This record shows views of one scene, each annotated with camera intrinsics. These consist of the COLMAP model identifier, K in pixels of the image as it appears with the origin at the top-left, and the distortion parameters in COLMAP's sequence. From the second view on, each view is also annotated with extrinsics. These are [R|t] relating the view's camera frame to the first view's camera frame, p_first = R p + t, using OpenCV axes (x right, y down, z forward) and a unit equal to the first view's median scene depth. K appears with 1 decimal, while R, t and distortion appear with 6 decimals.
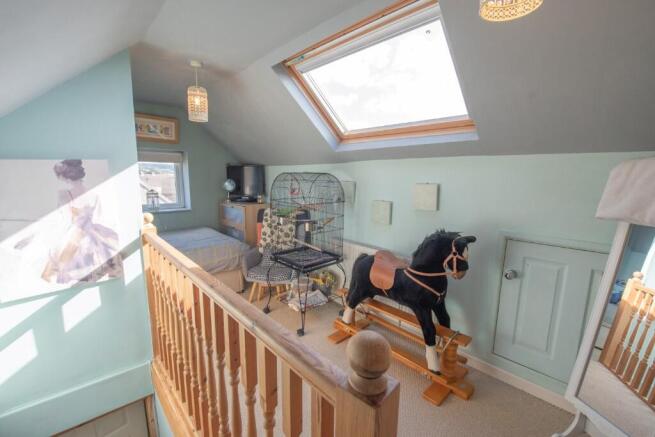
lens RADIAL K [[266.1, 0, 329.8], [0, 266.1, 219.2], [0, 0, 1]] dist [-0.001094, 0.000003]
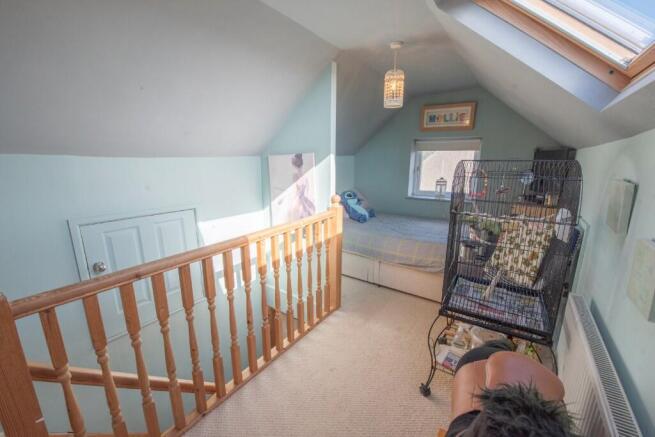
lens RADIAL K [[266.1, 0, 329.2], [0, 266.1, 218.4], [0, 0, 1]] dist [-0.001094, 0.000003]
pose [[0.236428, 0.197476, -0.951370, 0.483695], [-0.158221, 0.973885, 0.162829, -0.108146], [0.958680, 0.112030, 0.261499, 0.626957]]
